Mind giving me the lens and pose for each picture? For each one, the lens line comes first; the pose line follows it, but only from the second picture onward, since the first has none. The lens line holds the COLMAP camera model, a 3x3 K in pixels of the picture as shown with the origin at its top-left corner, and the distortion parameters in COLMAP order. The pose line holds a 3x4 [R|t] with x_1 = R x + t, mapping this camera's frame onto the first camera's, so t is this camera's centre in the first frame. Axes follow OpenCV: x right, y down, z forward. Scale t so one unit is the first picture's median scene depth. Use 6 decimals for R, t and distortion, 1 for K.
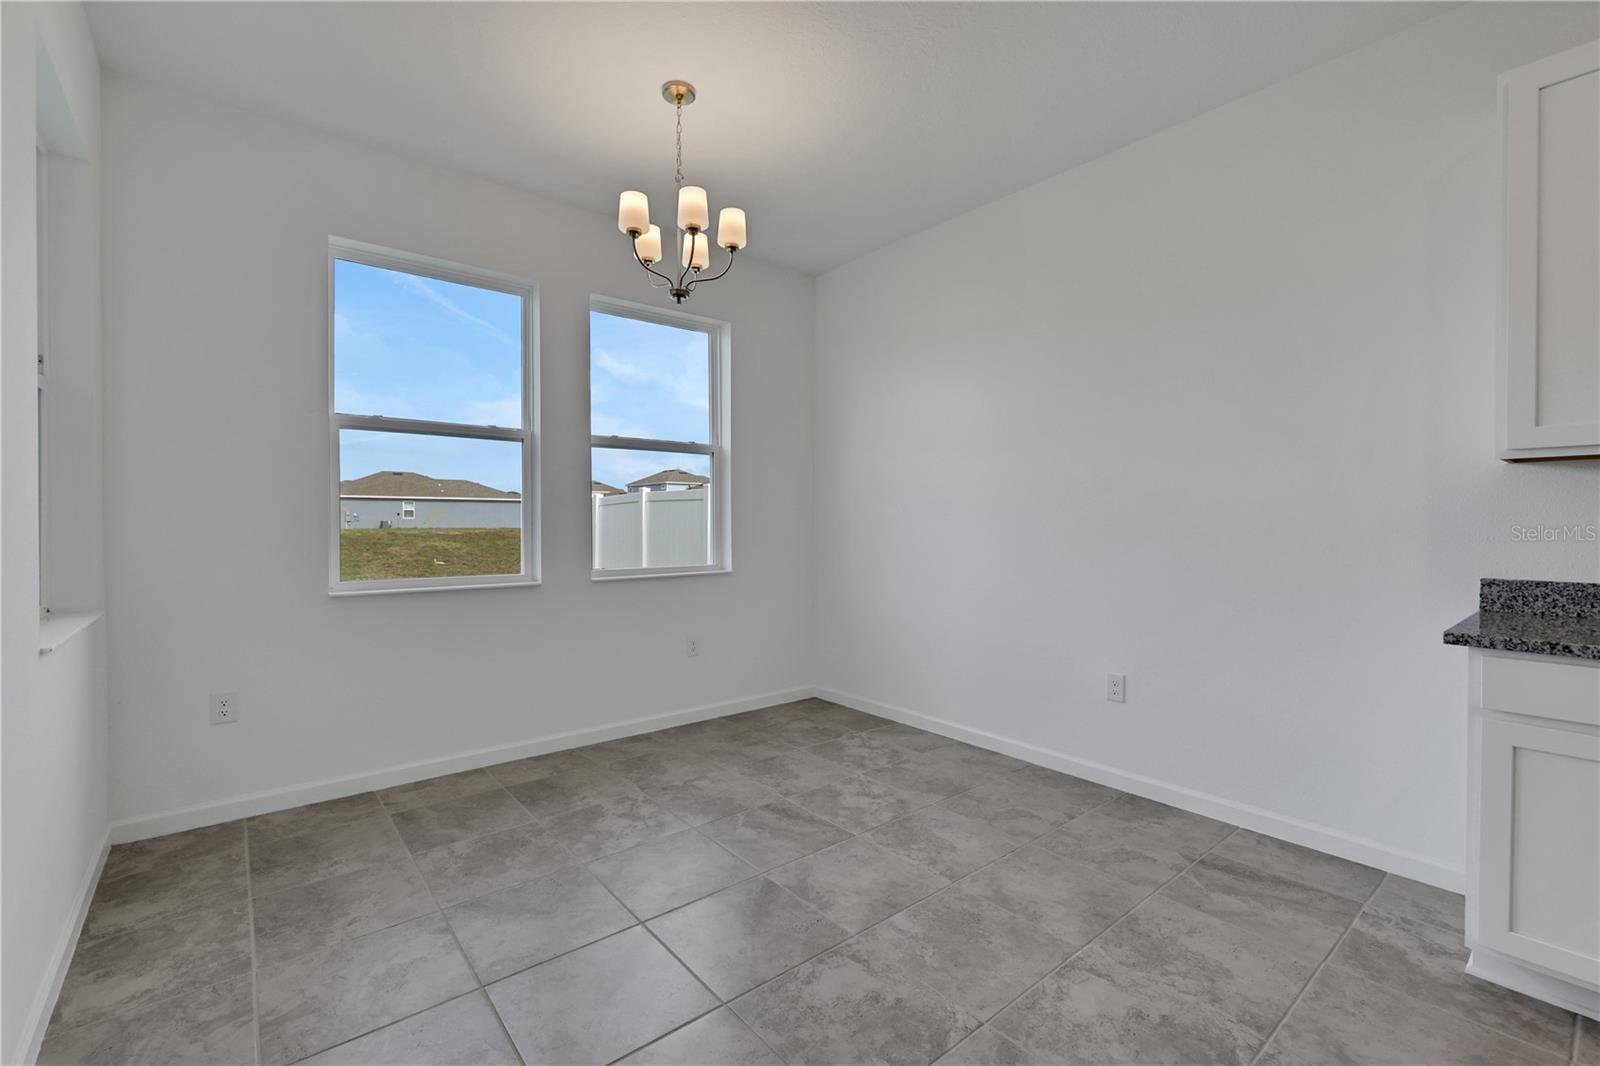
lens RADIAL K [[694.6, 0, 797.9], [0, 694.6, 528.4], [0, 0, 1]] dist [-0.001479, 0.000616]
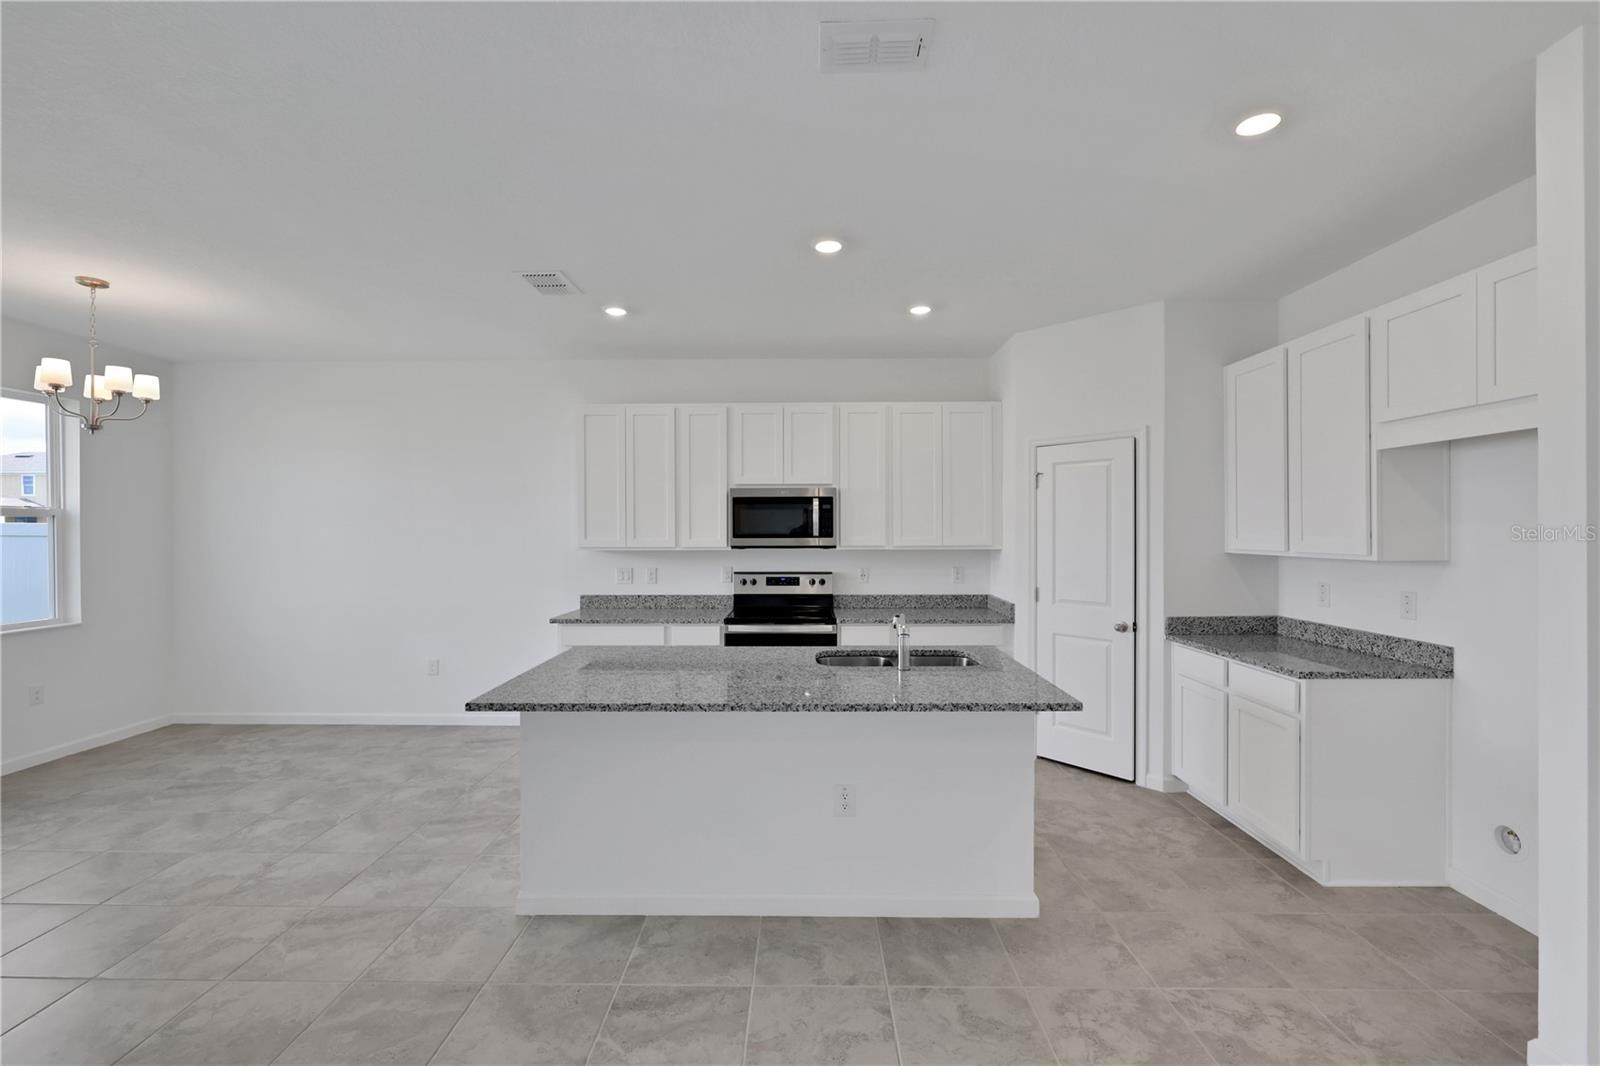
lens RADIAL K [[682.9, 0, 799.0], [0, 682.9, 530.8], [0, 0, 1]] dist [-0.002284, 0.000550]
pose [[0.644828, -0.000486, 0.764328, -0.369931], [0.010825, 0.999905, -0.008497, -0.127059], [-0.764251, 0.013753, 0.644772, -1.158178]]
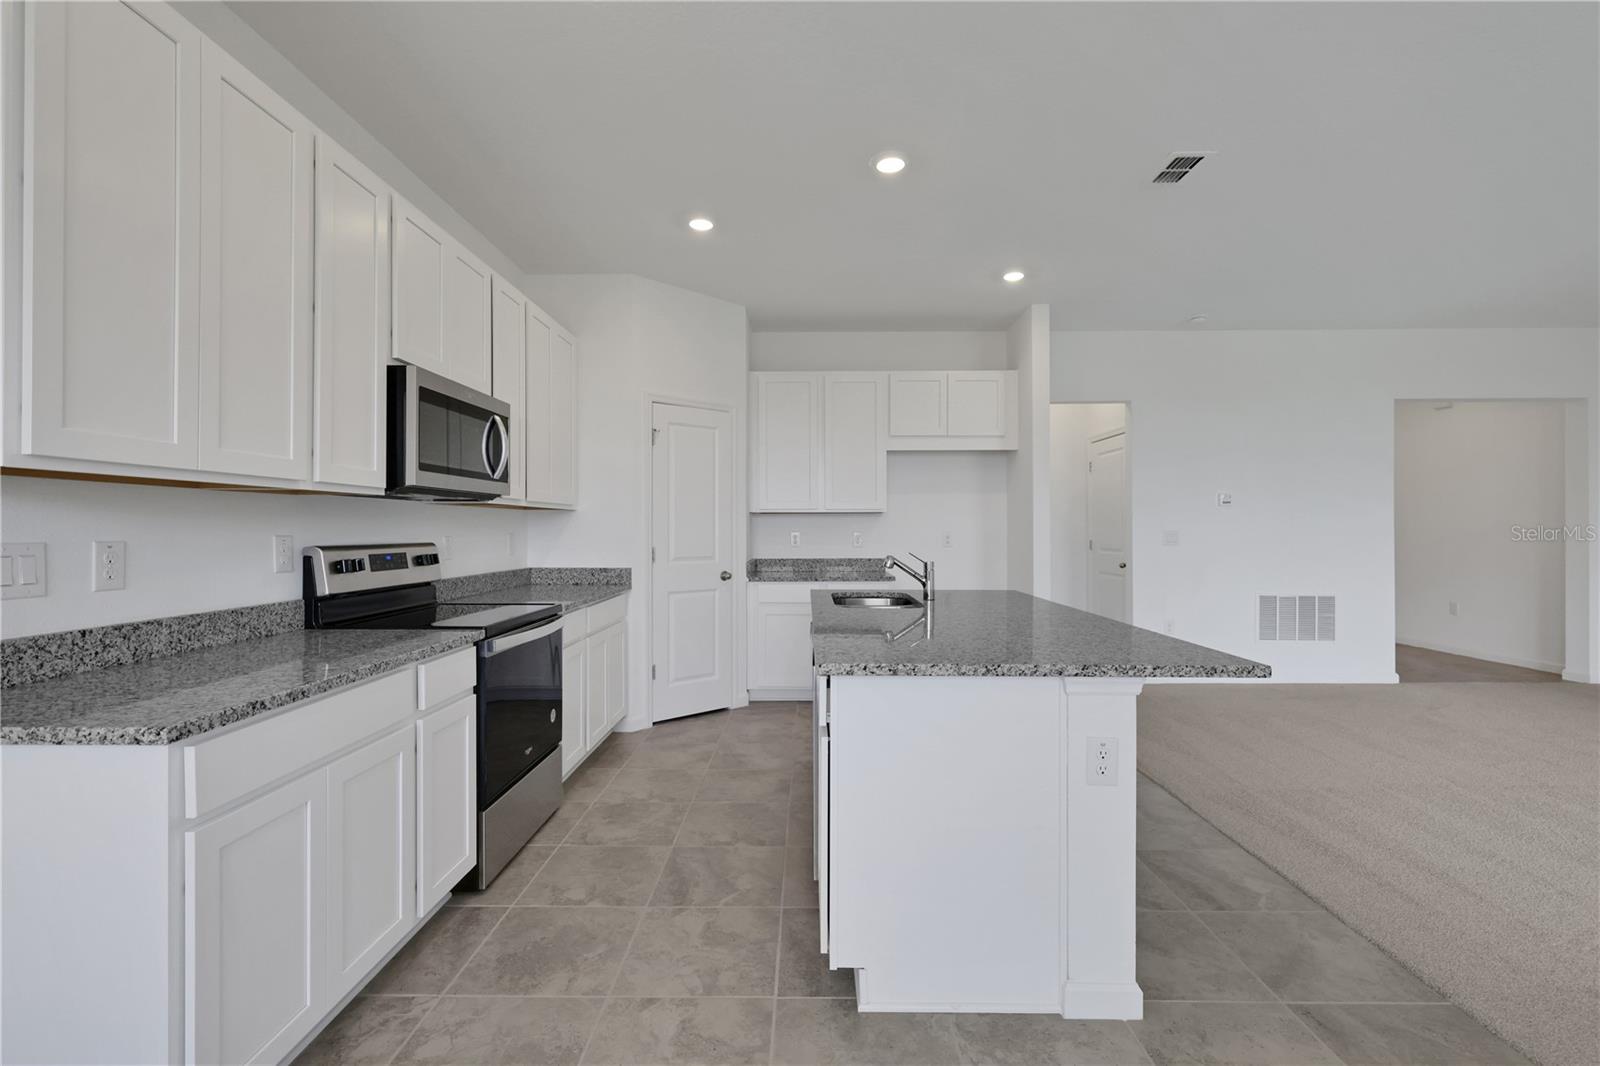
lens RADIAL K [[704.6, 0, 800.8], [0, 704.6, 528.1], [0, 0, 1]] dist [0.000286, -0.000957]
pose [[-0.765246, 0.003310, 0.643729, 0.015628], [0.010768, 0.999913, 0.007659, -0.035228], [-0.643648, 0.012792, -0.765215, 0.913451]]
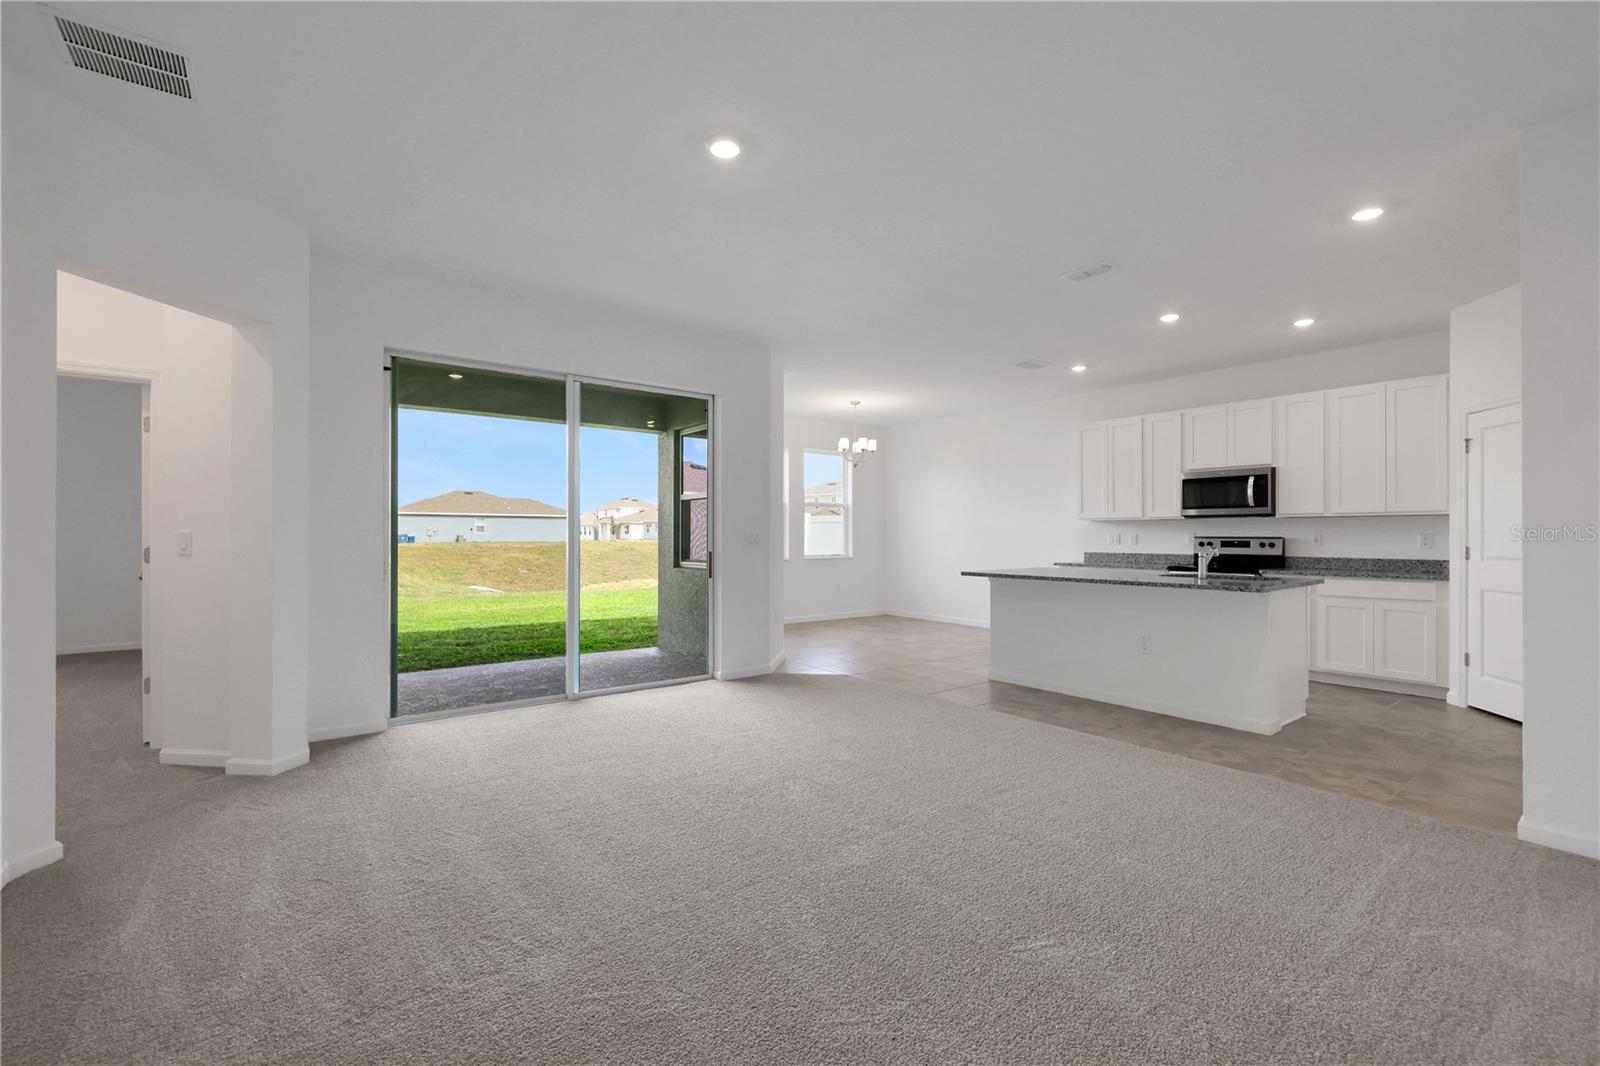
lens RADIAL K [[682.9, 0, 794.7], [0, 682.9, 535.4], [0, 0, 1]] dist [-0.002284, 0.000550]
pose [[0.999386, 0.001769, -0.034999, -0.414679], [-0.002166, 0.999934, -0.011295, 0.027417], [0.034977, 0.011363, 0.999324, -2.634396]]
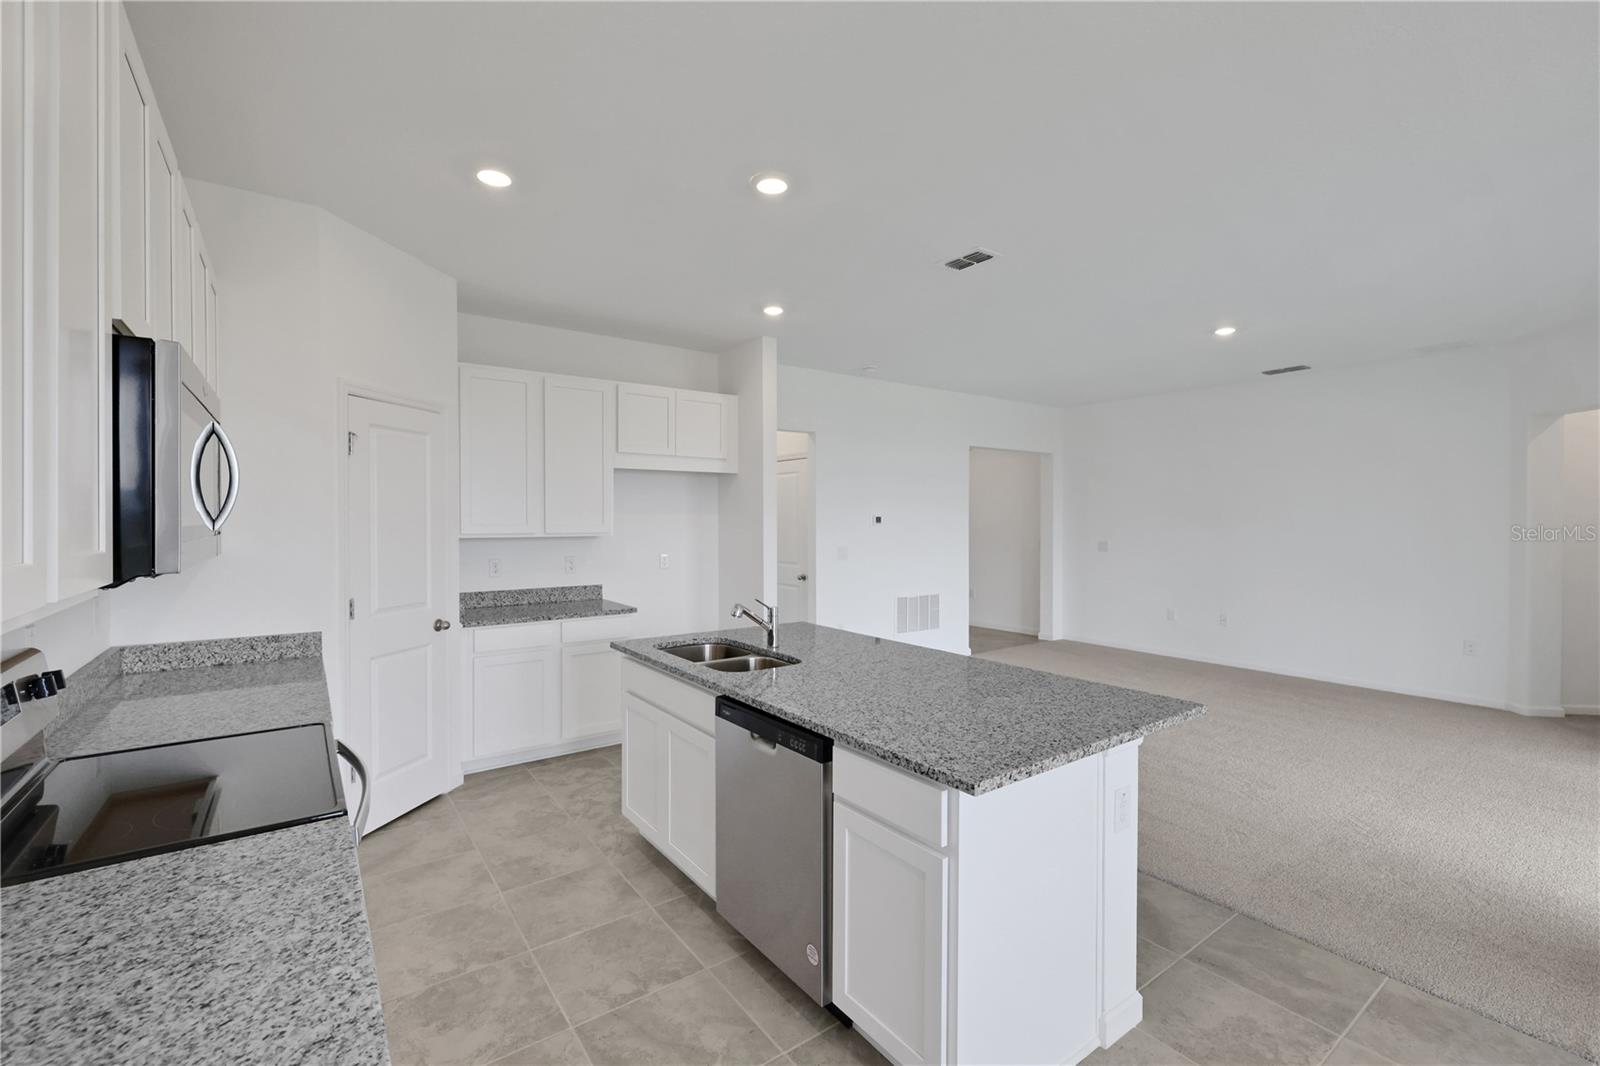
lens RADIAL K [[682.9, 0, 796.3], [0, 682.9, 527.2], [0, 0, 1]] dist [-0.002284, 0.000550]
pose [[-0.998277, 0.000780, 0.058674, 0.657791], [0.002305, 0.999661, 0.025927, -0.150608], [-0.058634, 0.026017, -0.997940, 0.977412]]
